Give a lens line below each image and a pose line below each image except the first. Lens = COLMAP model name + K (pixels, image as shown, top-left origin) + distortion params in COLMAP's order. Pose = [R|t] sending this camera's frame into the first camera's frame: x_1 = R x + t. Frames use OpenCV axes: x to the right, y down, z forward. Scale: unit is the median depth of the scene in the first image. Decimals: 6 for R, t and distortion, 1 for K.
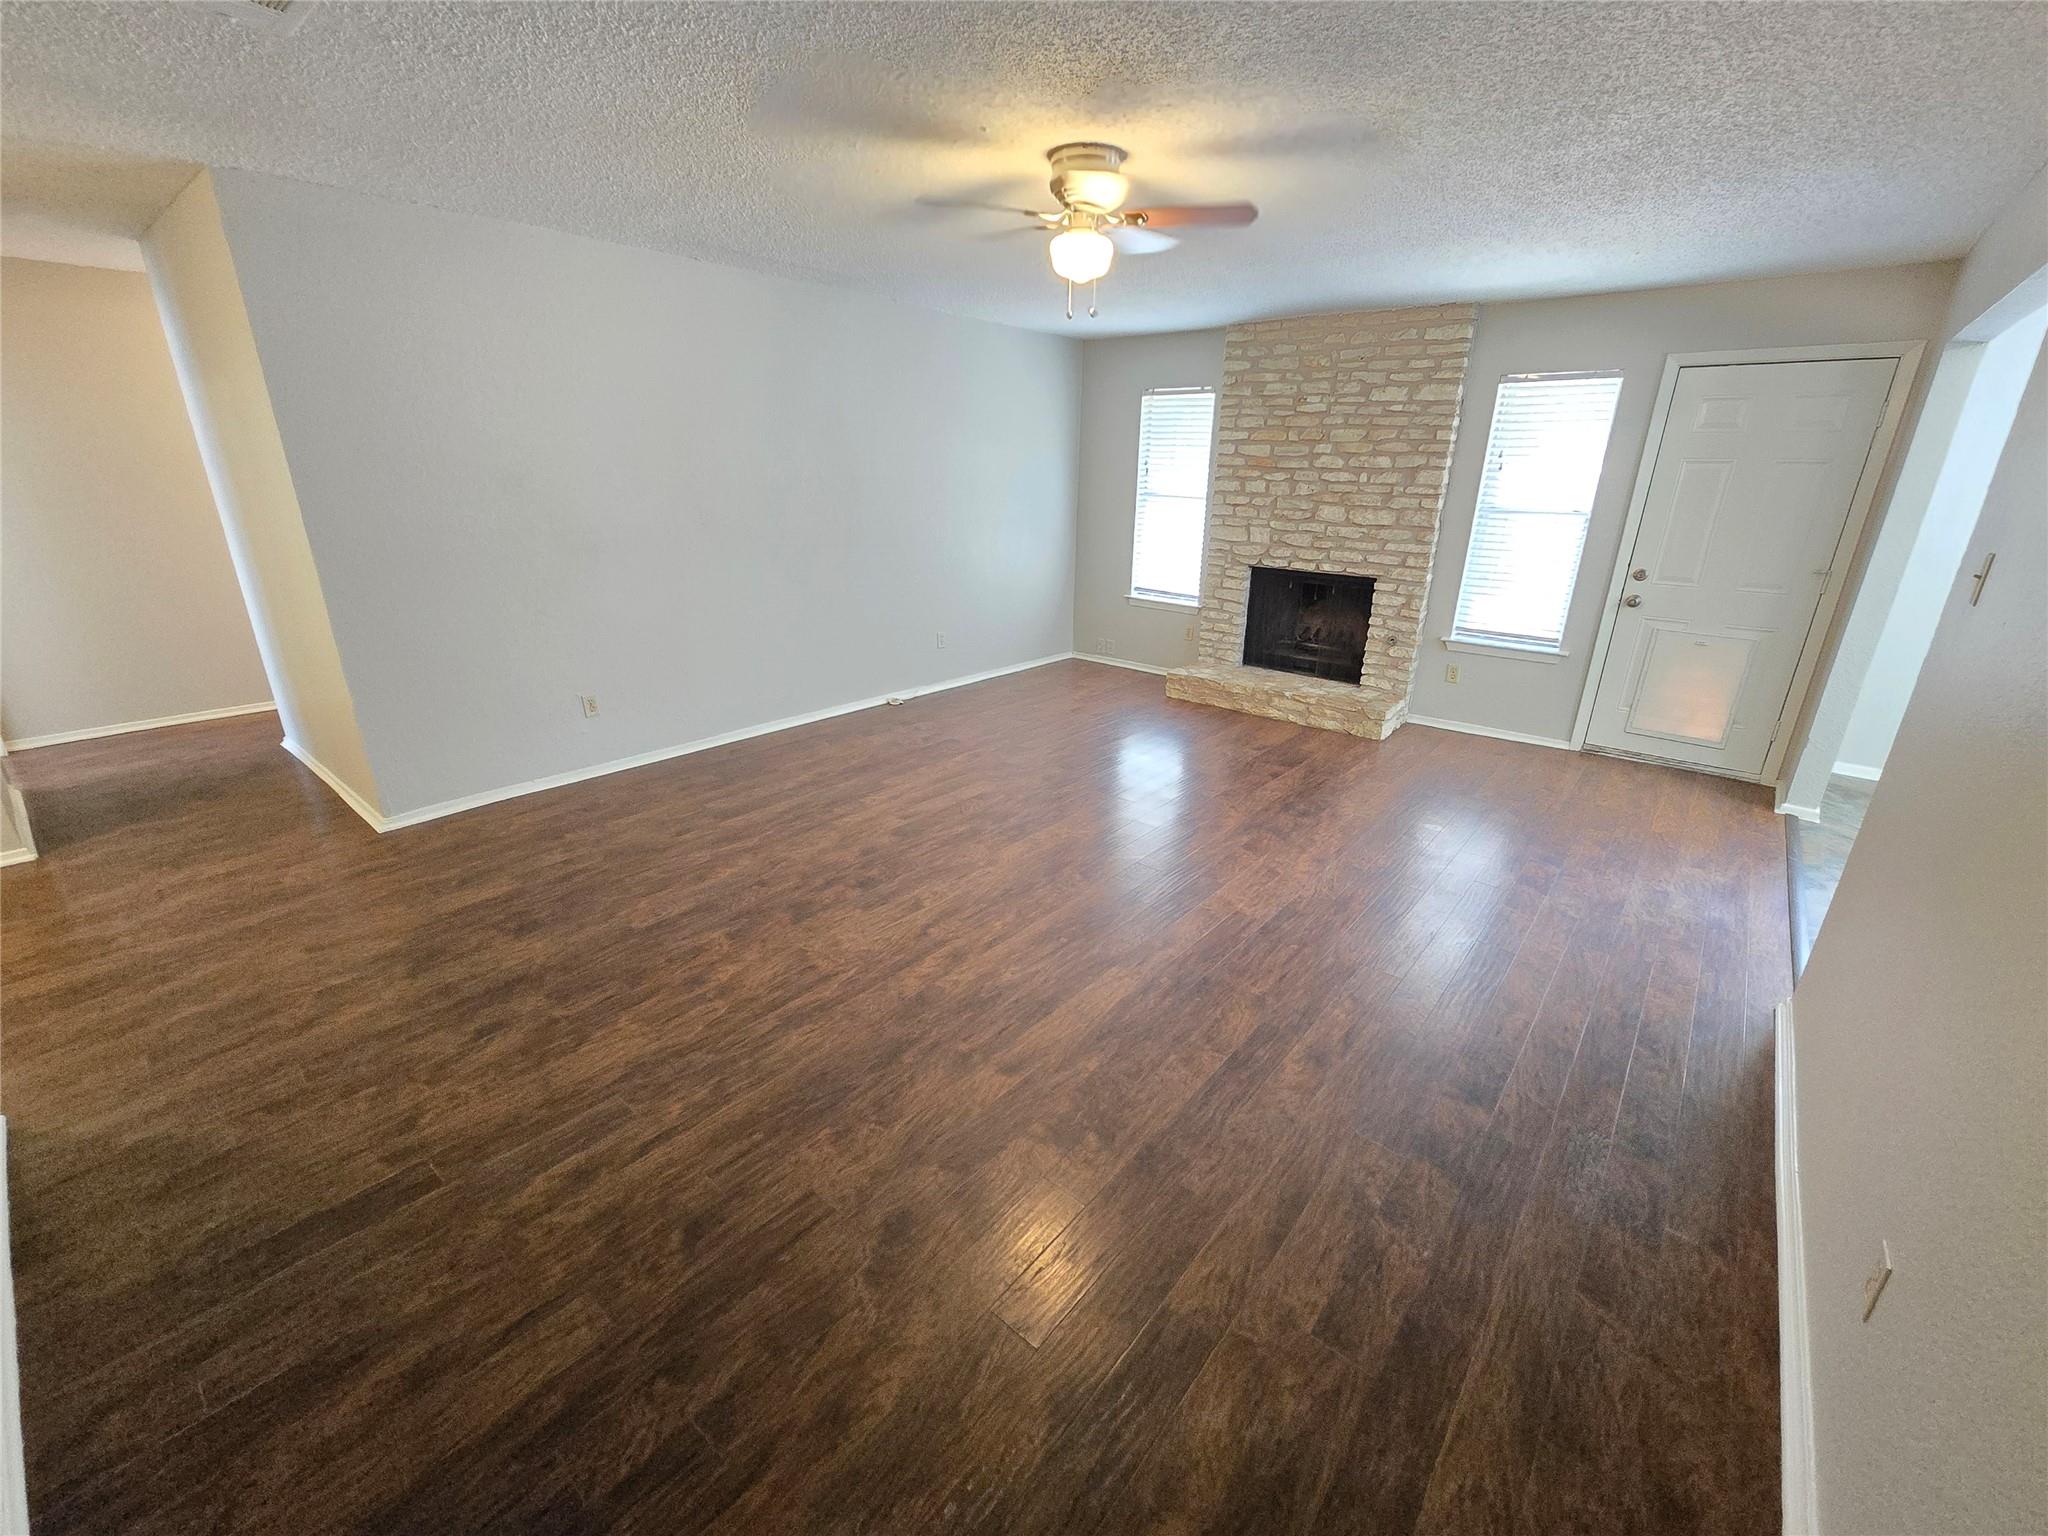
lens RADIAL K [[836.9, 0, 1030.2], [0, 836.9, 769.8], [0, 0, 1]] dist [0.002212, -0.000208]
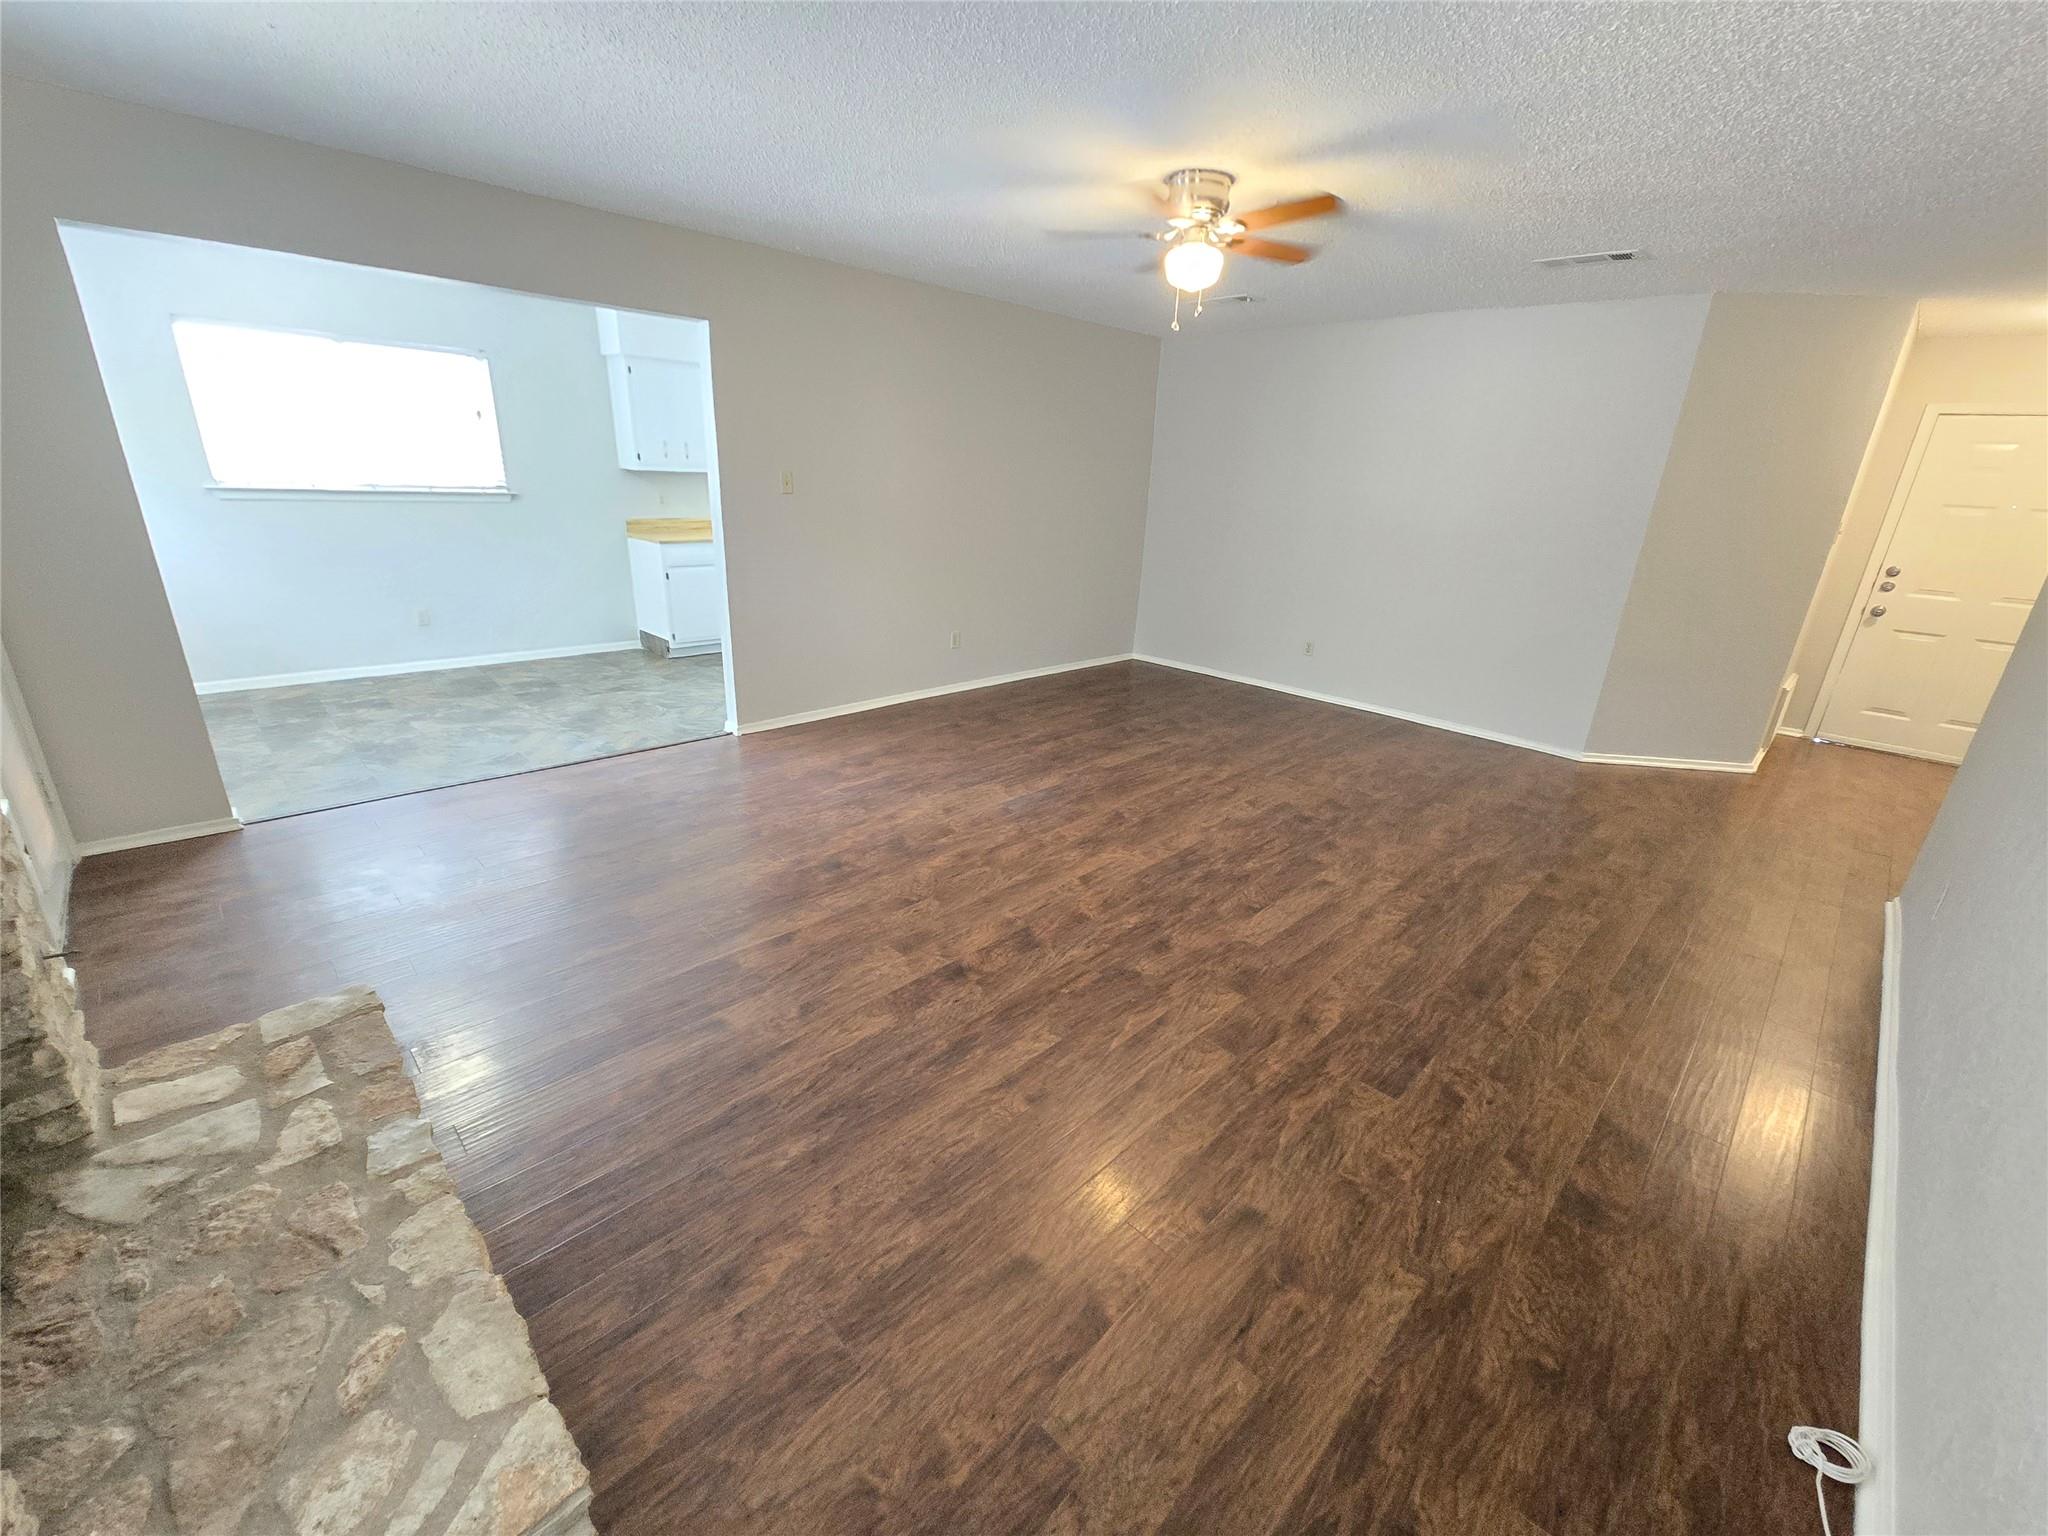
lens RADIAL K [[836.9, 0, 1021.9], [0, 836.9, 771.8], [0, 0, 1]] dist [0.002212, -0.000208]
pose [[-0.993160, -0.093174, 0.070367, 0.079626], [-0.026186, 0.765058, 0.643429, -0.424454], [-0.113786, 0.637185, -0.762265, 1.206644]]
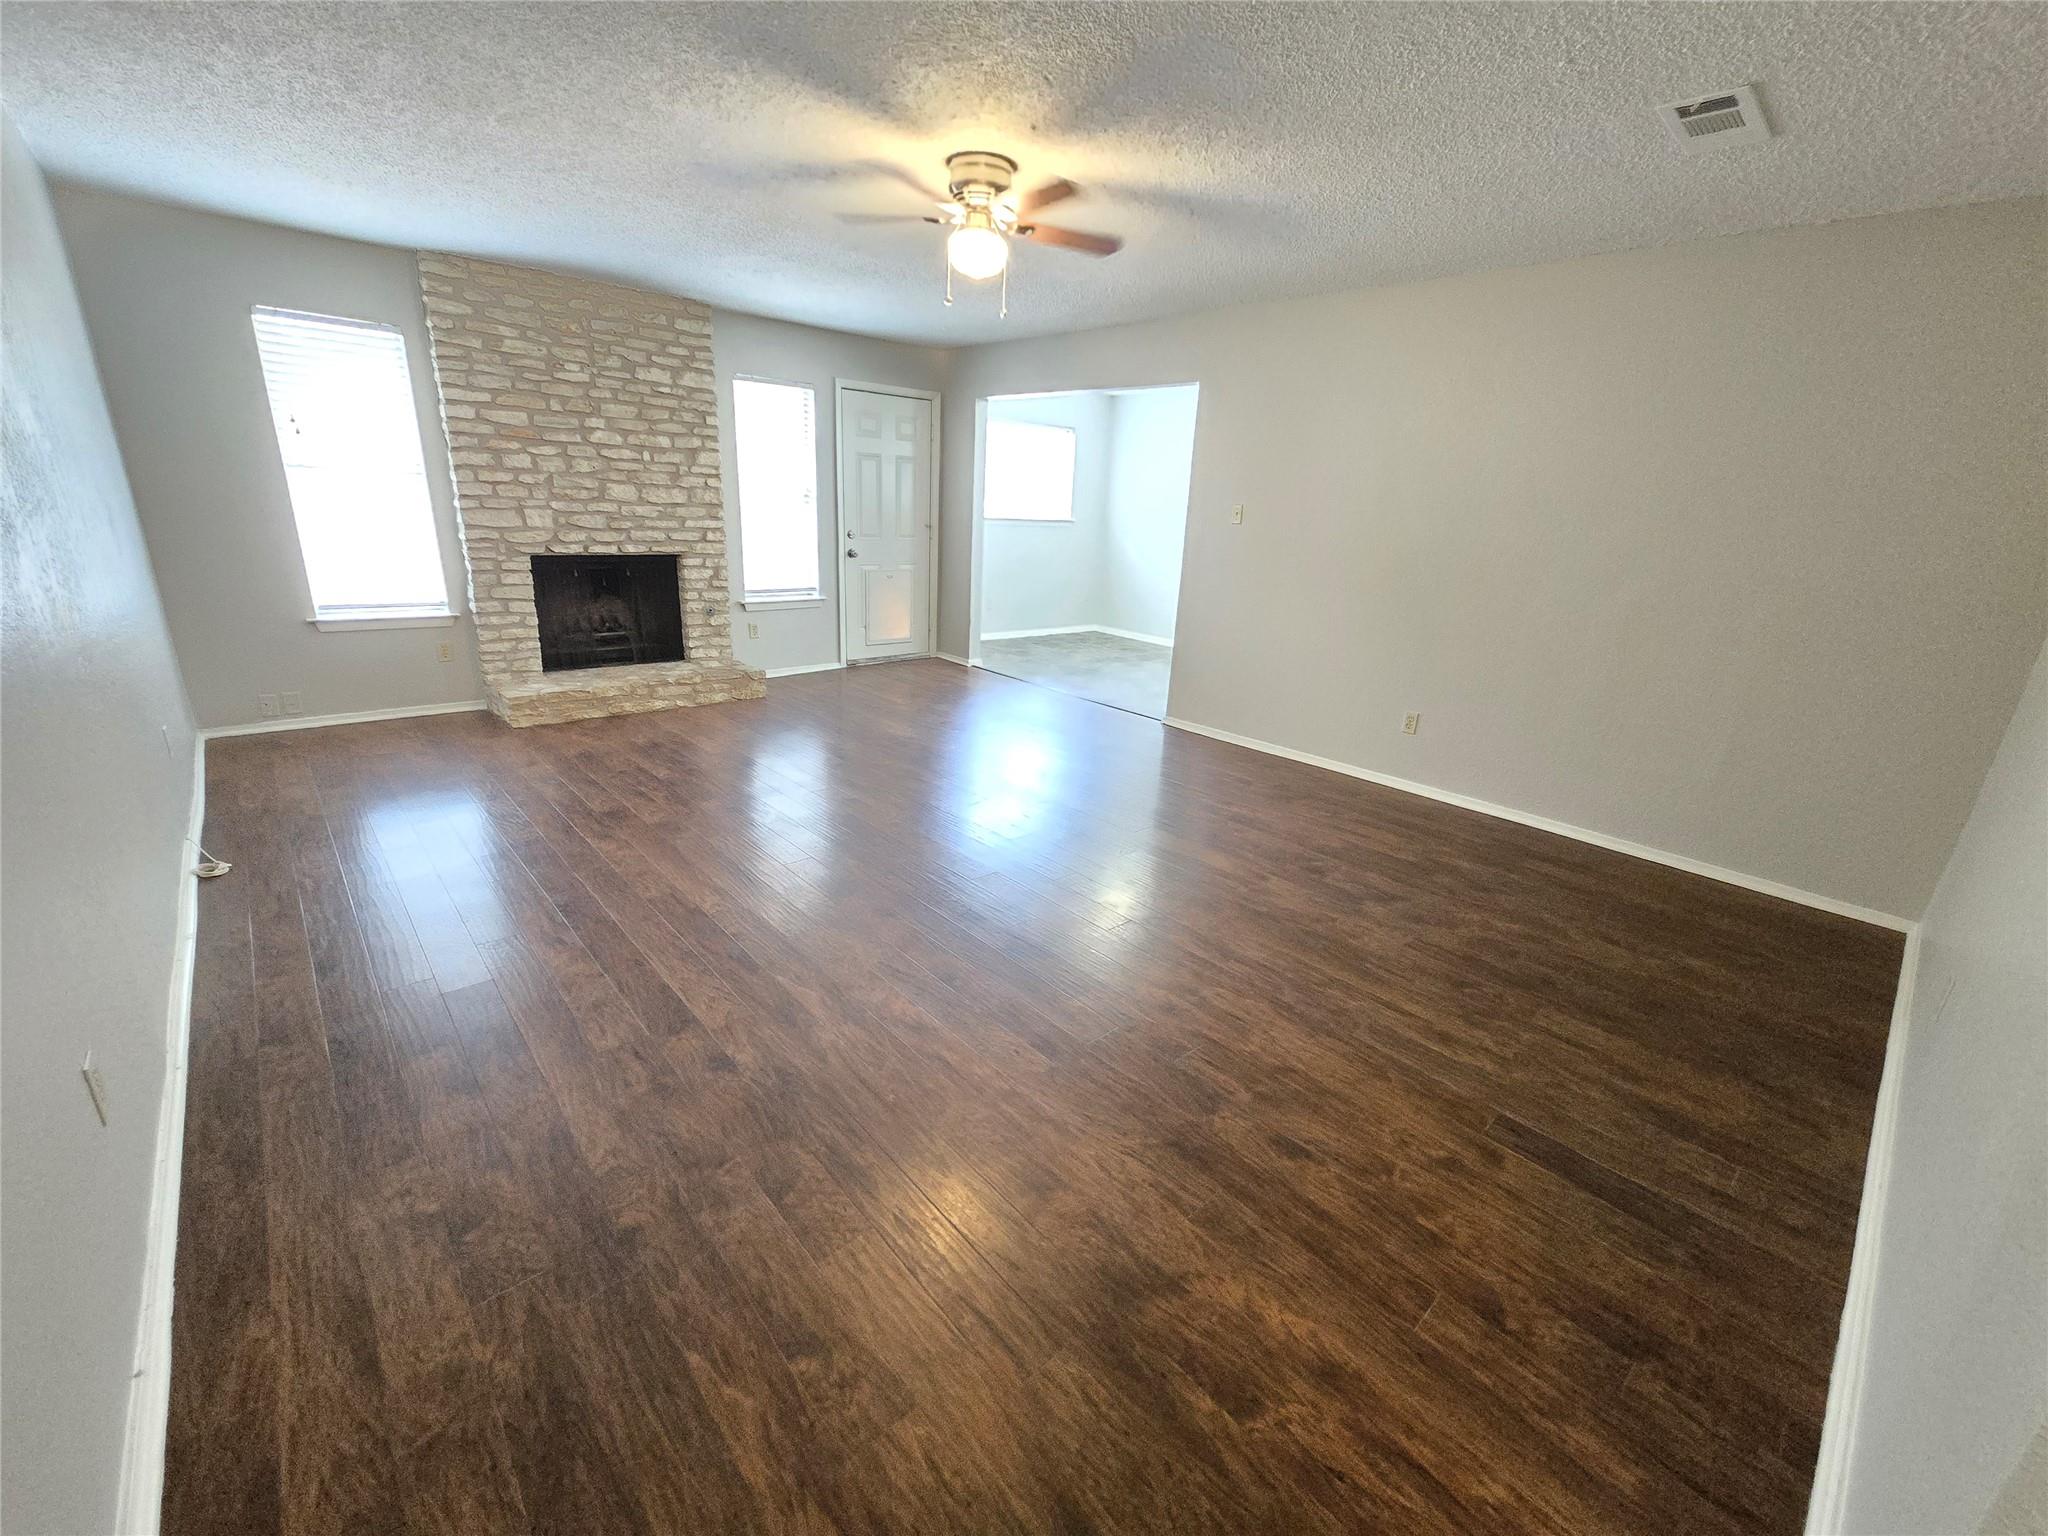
lens RADIAL K [[836.9, 0, 1028.4], [0, 836.9, 762.2], [0, 0, 1]] dist [0.002212, -0.000208]
pose [[0.141640, -0.309983, 0.940132, -0.608238], [0.296027, 0.919512, 0.258585, -0.140273], [-0.944619, 0.241679, 0.222003, 0.447926]]
